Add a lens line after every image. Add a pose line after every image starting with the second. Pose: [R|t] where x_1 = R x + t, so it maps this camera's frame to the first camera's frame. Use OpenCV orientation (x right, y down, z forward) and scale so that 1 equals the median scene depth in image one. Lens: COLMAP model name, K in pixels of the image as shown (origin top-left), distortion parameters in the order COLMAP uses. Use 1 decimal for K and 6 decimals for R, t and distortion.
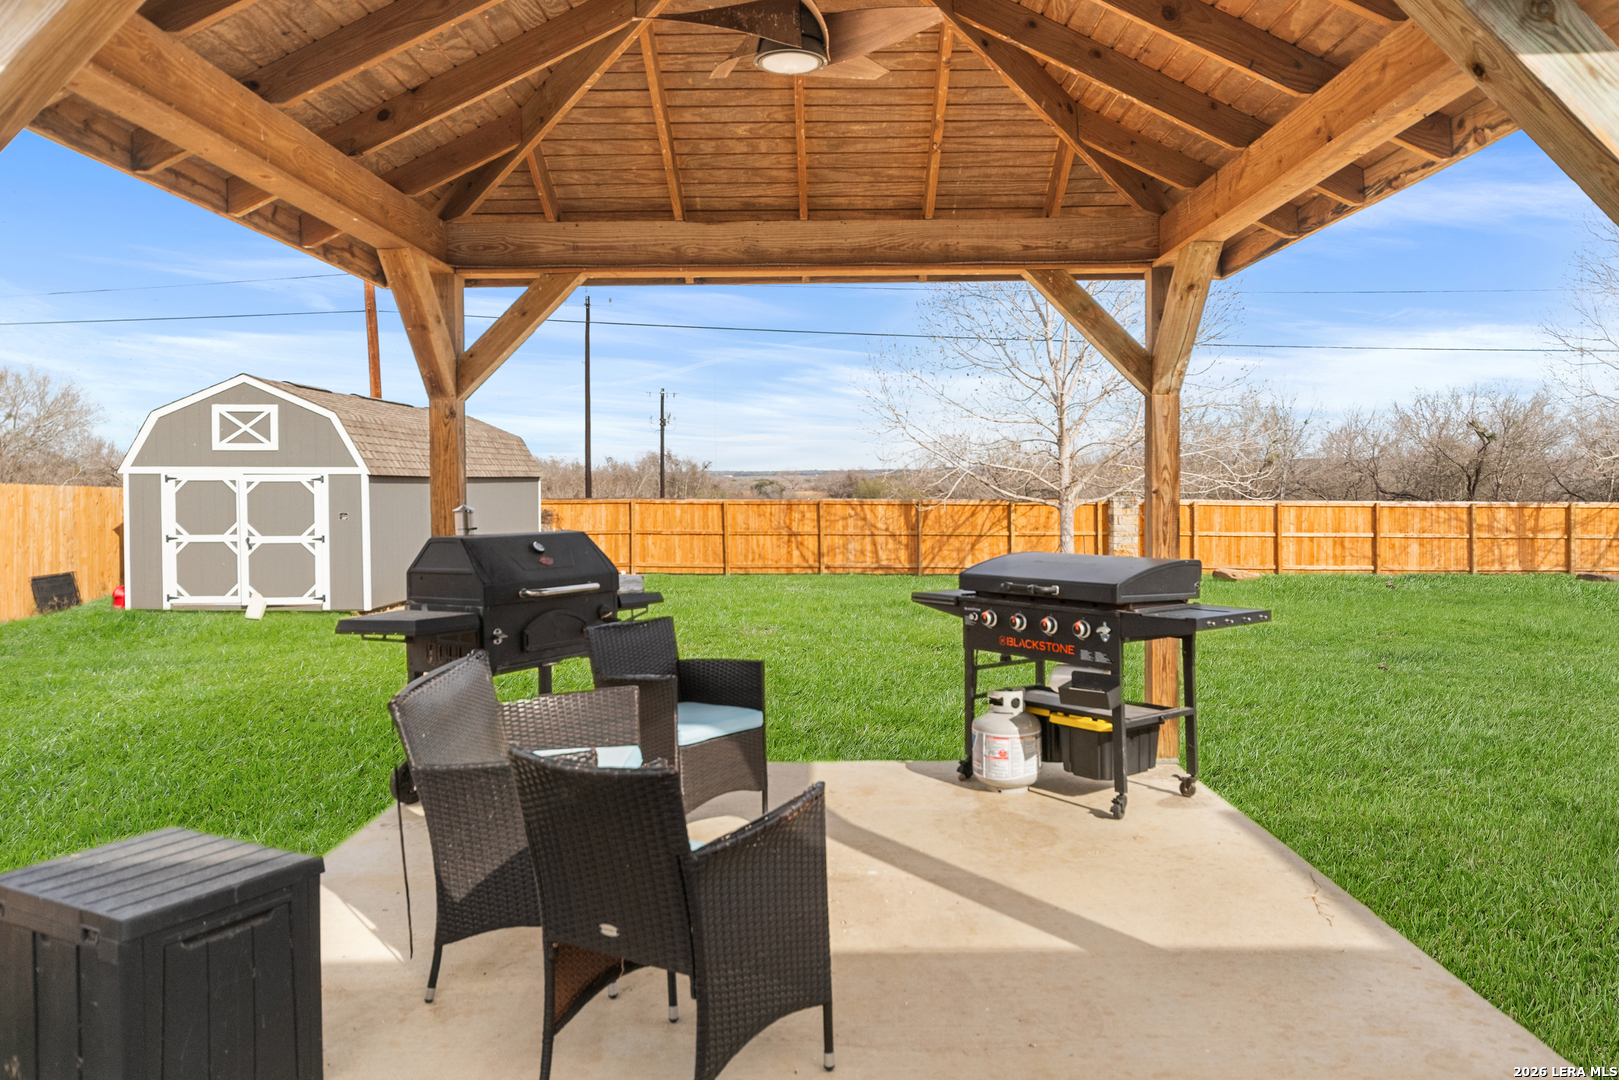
lens RADIAL K [[1075.4, 0, 809.5], [0, 1075.4, 540.0], [0, 0, 1]] dist [0.011646, 0.002998]
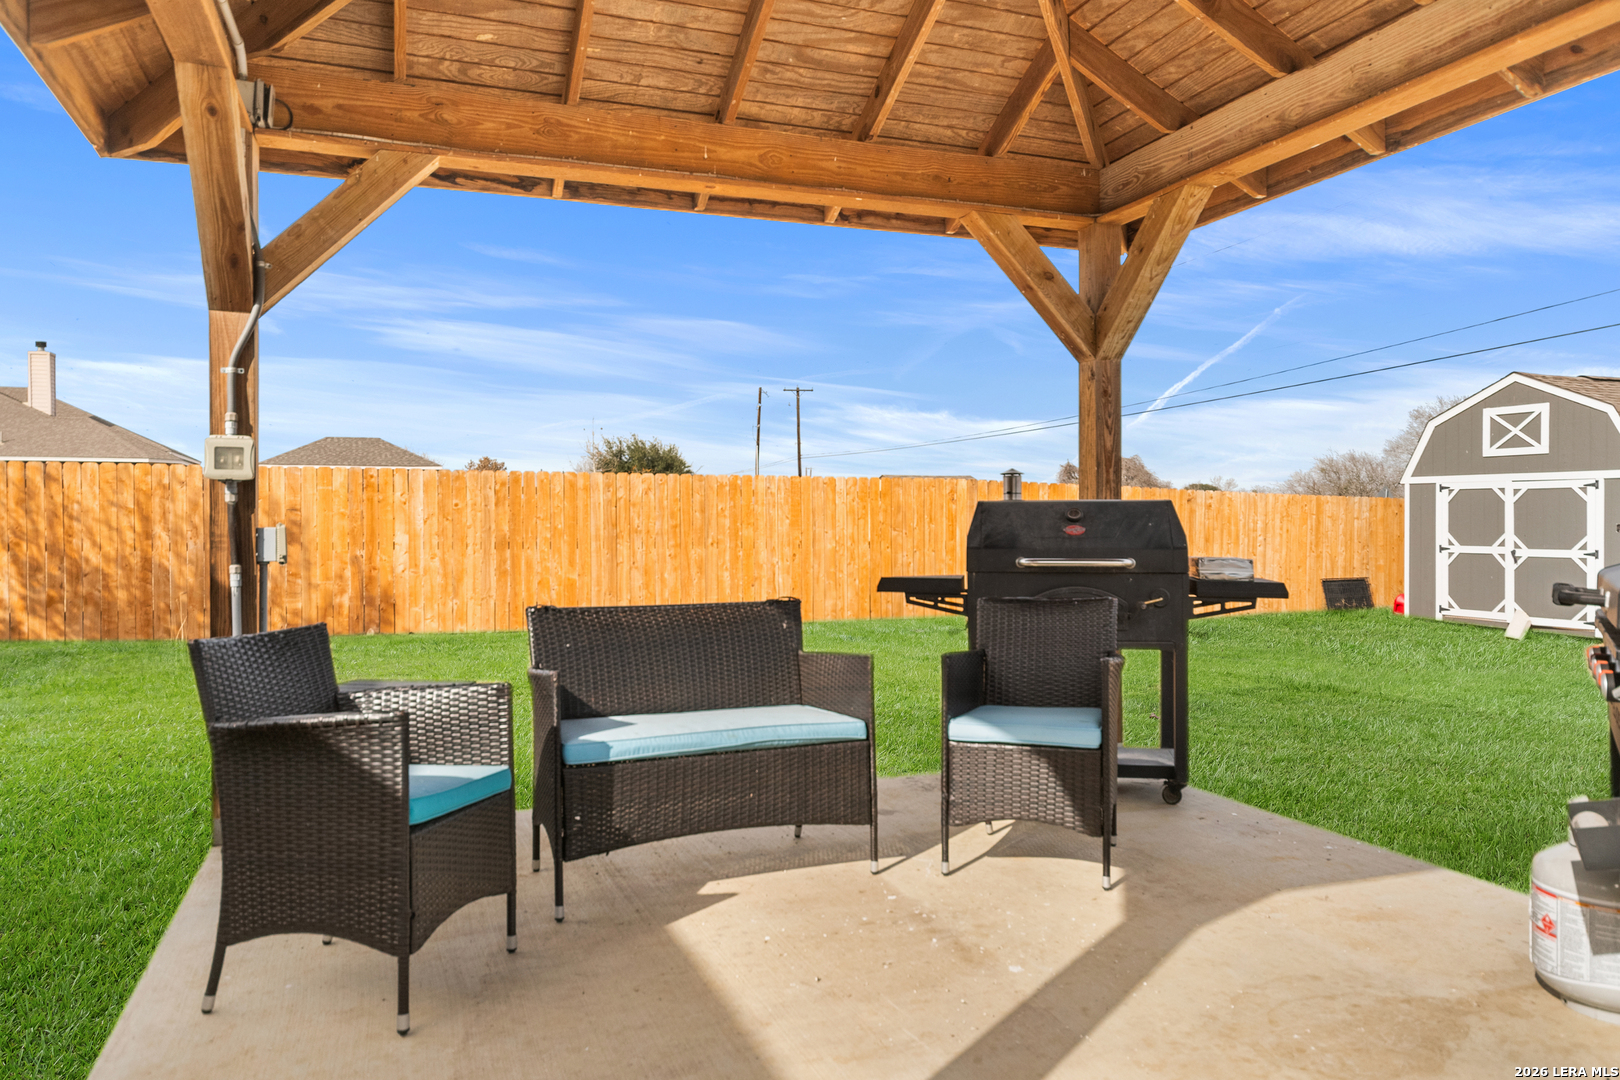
lens RADIAL K [[1076.1, 0, 810.0], [0, 1076.1, 540.0], [0, 0, 1]] dist [0.011646, 0.002998]
pose [[0.409334, 0.027799, -0.911961, 0.074588], [-0.042726, 0.999023, 0.011275, 0.004460], [0.911384, 0.034349, 0.410122, 0.071694]]
